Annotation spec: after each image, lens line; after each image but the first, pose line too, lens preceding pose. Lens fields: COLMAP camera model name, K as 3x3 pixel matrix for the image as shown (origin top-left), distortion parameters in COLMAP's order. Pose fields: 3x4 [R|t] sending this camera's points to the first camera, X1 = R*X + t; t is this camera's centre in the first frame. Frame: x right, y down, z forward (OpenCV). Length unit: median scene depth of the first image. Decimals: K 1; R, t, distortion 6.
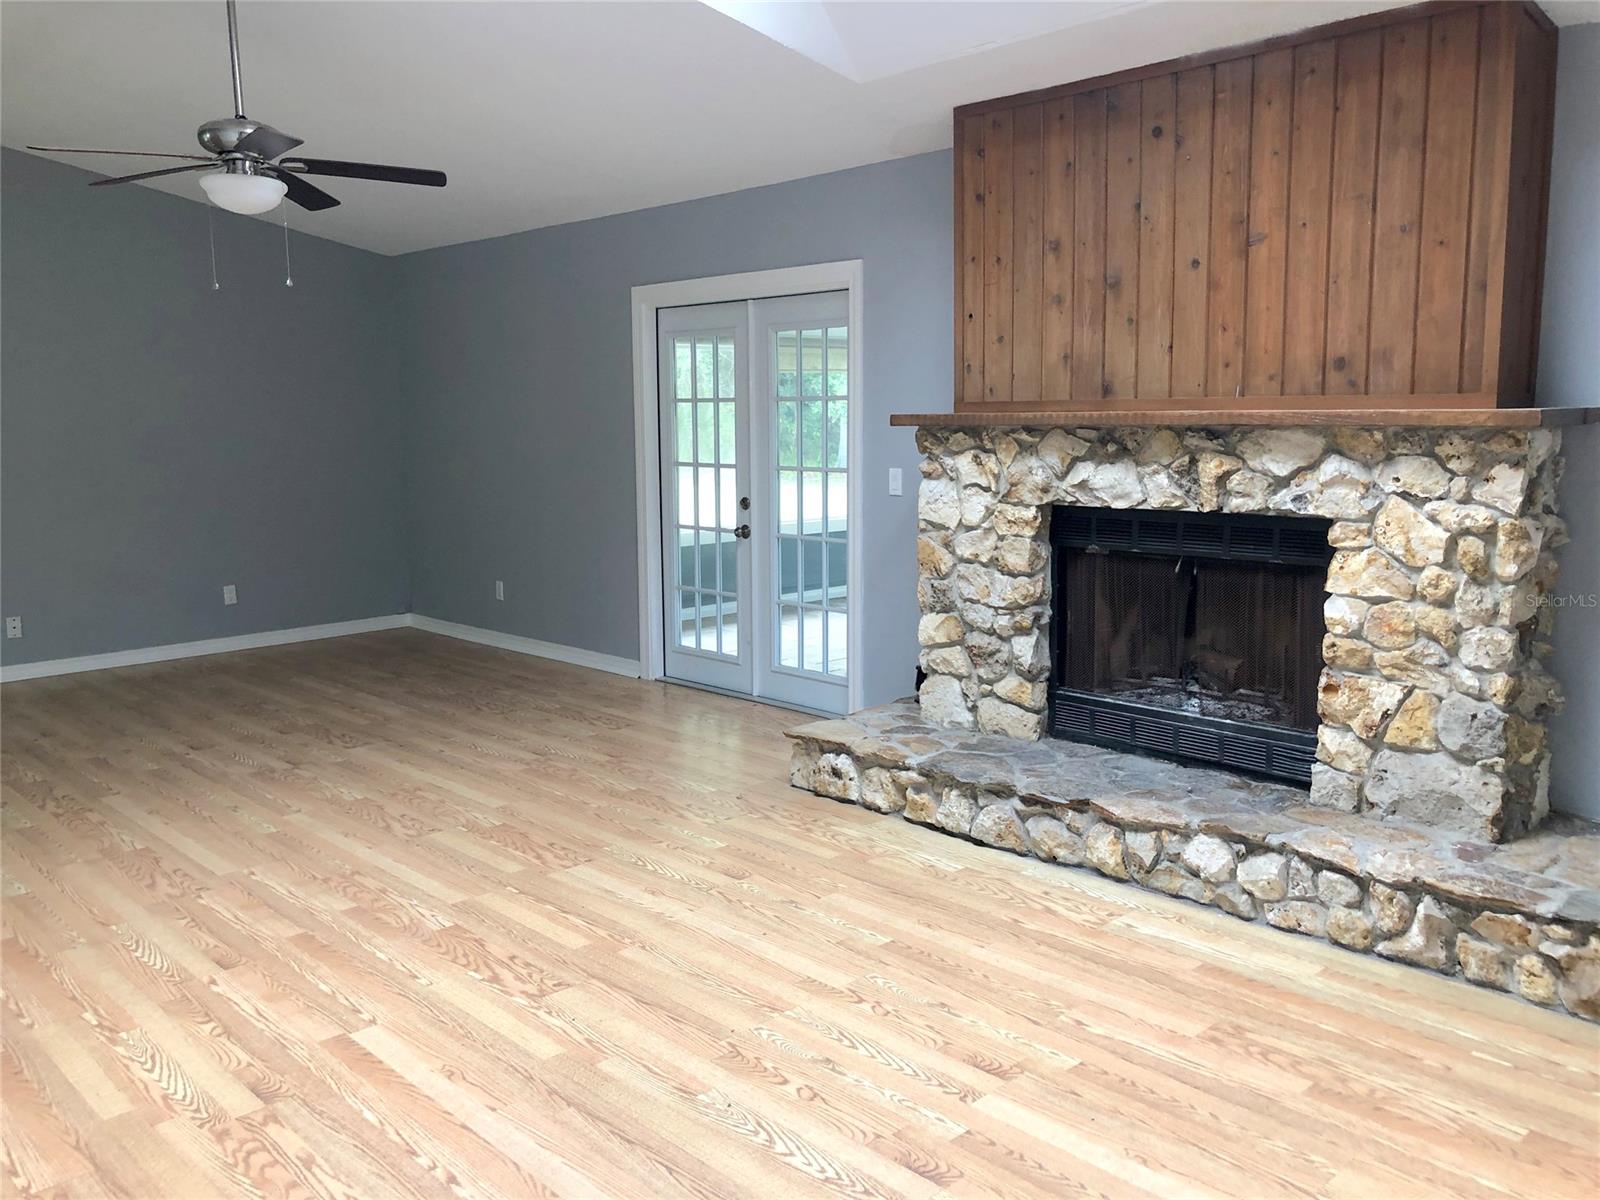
lens RADIAL K [[1321.6, 0, 800.0], [0, 1321.6, 600.0], [0, 0, 1]] dist [0.022299, -0.009999]
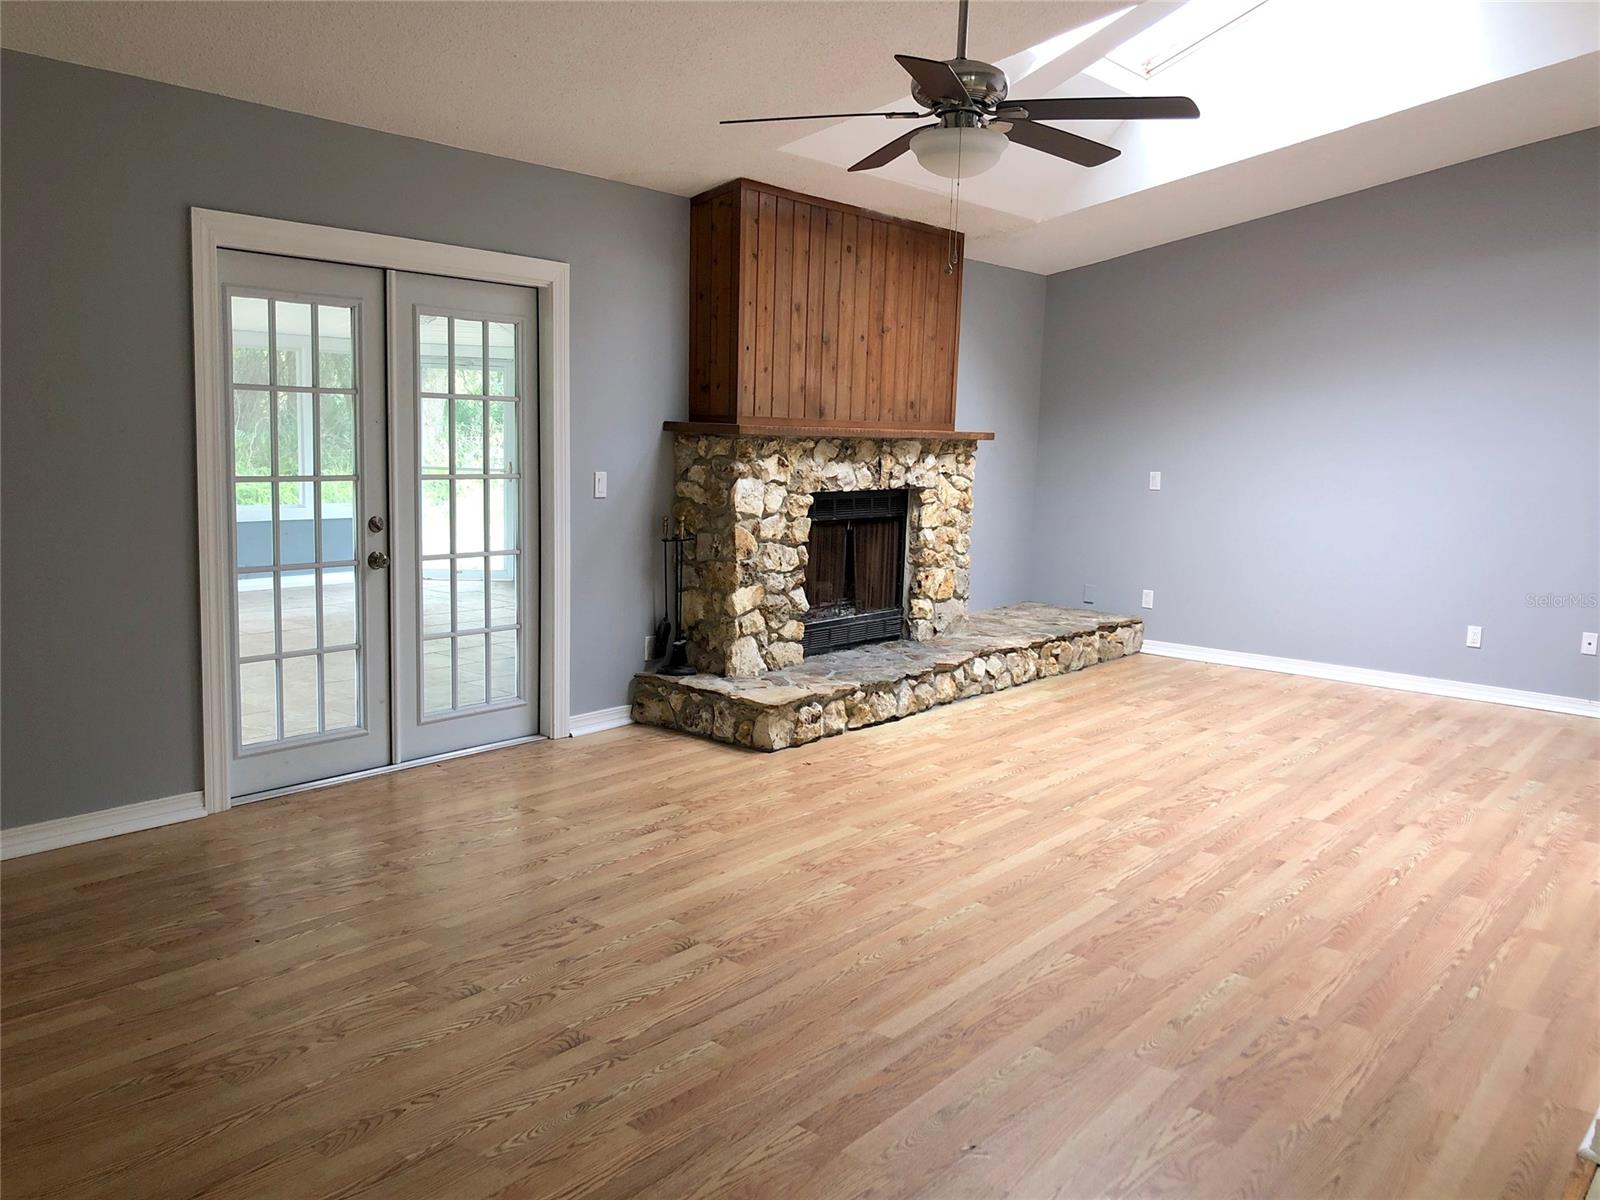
lens RADIAL K [[1328.1, 0, 798.0], [0, 1328.1, 620.3], [0, 0, 1]] dist [0.100781, -0.197533]
pose [[-0.145513, -0.138677, 0.979589, -1.292924], [0.110028, 0.981717, 0.155322, -0.169324], [-0.983219, 0.130384, -0.127594, 1.281407]]
